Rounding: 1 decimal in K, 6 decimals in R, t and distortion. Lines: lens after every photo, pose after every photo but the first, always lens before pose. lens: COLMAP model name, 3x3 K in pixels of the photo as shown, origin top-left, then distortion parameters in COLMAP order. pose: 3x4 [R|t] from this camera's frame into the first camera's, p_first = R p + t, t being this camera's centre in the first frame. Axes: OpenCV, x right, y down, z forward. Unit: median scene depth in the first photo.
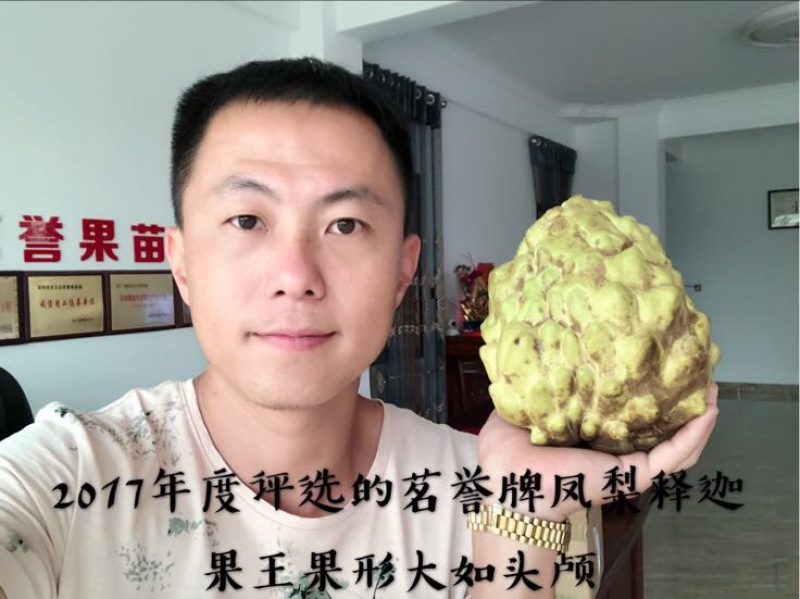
lens RADIAL K [[741.6, 0, 400.0], [0, 741.6, 299.5], [0, 0, 1]] dist [0.001952, -0.007469]
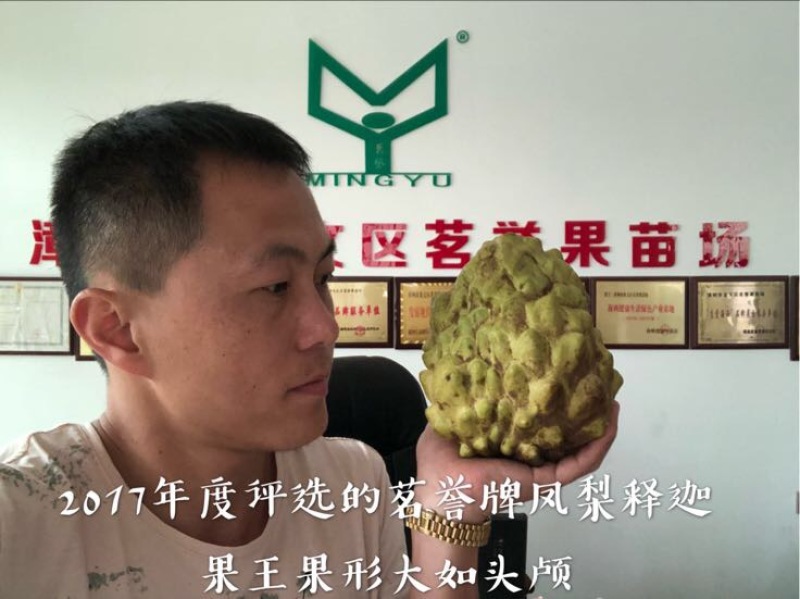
lens RADIAL K [[741.6, 0, 400.0], [0, 741.6, 299.5], [0, 0, 1]] dist [0.001952, -0.007469]
pose [[0.484258, 0.031355, -0.874363, 0.278739], [-0.036981, 0.999198, 0.015350, -0.016917], [0.874143, 0.024901, 0.485030, 0.360363]]
